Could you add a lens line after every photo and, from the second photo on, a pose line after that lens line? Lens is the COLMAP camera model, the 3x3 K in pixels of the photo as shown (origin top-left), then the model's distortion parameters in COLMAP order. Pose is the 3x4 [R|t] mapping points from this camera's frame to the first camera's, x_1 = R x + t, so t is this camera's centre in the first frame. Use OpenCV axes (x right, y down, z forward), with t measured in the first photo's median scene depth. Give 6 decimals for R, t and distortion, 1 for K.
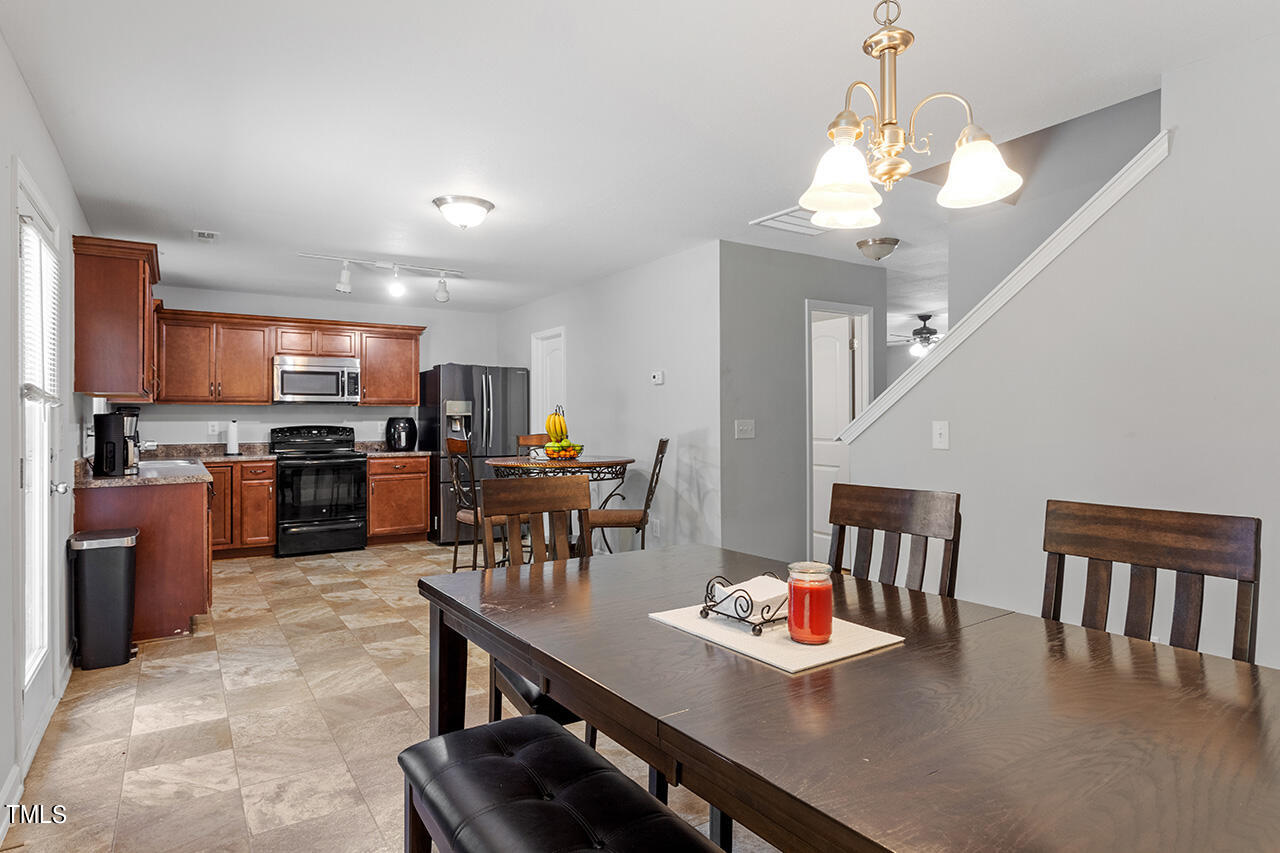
lens RADIAL K [[720.5, 0, 642.2], [0, 720.5, 414.9], [0, 0, 1]] dist [0.002577, 0.000749]
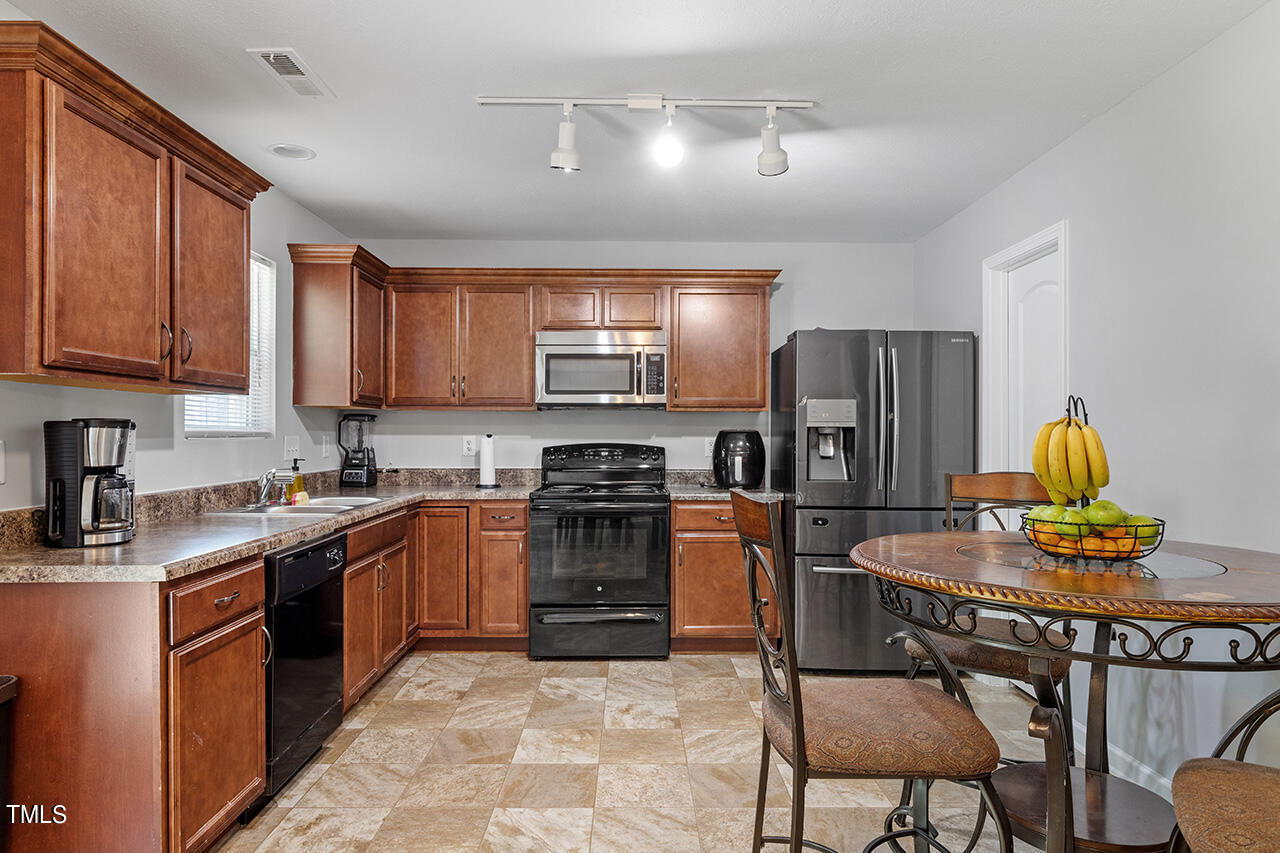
lens RADIAL K [[773.6, 0, 635.1], [0, 773.6, 438.0], [0, 0, 1]] dist [-0.002252, 0.002470]
pose [[0.842536, 0.008937, -0.538565, -0.076967], [-0.002074, 0.999909, 0.013348, 0.001418], [0.538636, -0.010129, 0.842478, 0.479276]]
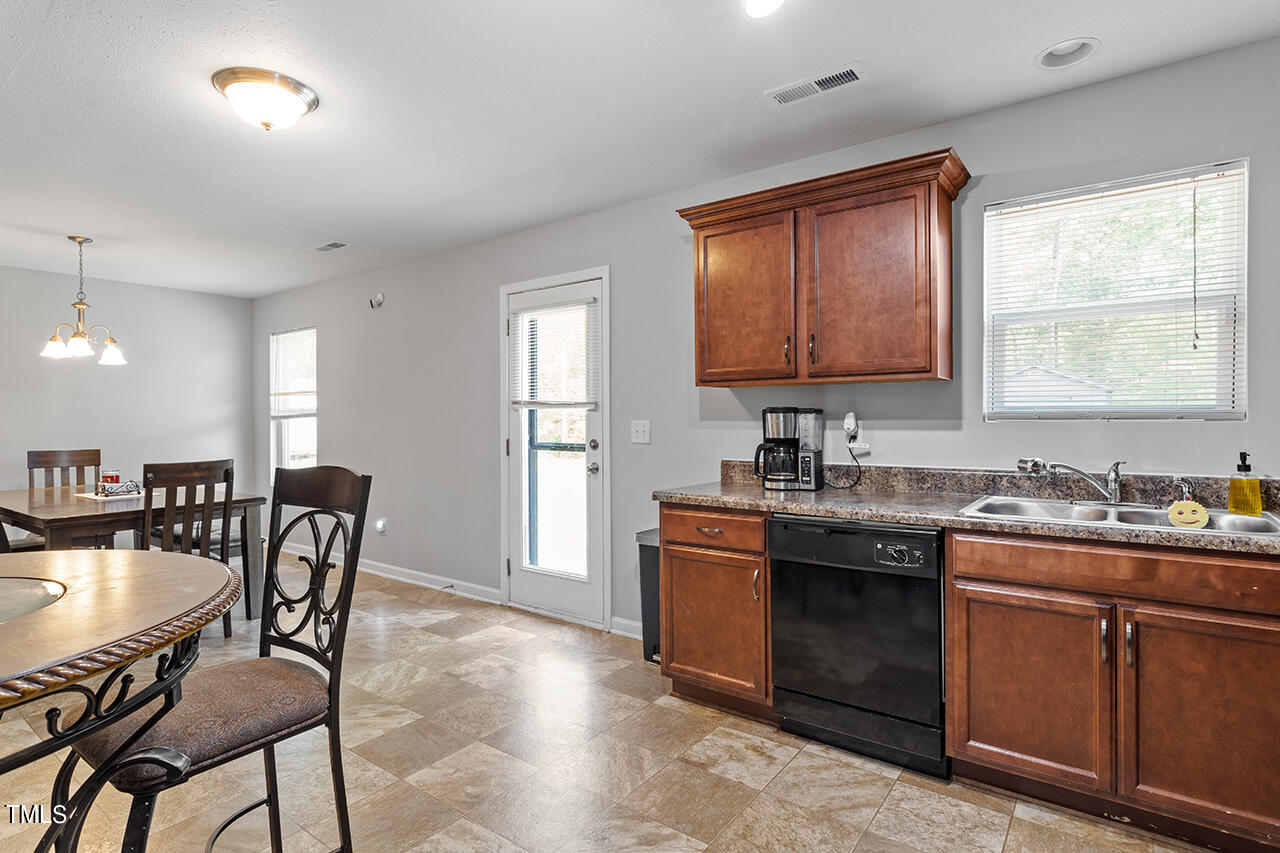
lens RADIAL K [[645.9, 0, 636.1], [0, 645.9, 423.1], [0, 0, 1]] dist [-0.000784, 0.000038]
pose [[-0.937985, 0.012841, -0.346437, -0.216316], [0.012579, 0.999916, 0.003006, 0.006164], [0.346447, -0.001538, -0.938068, 1.013089]]
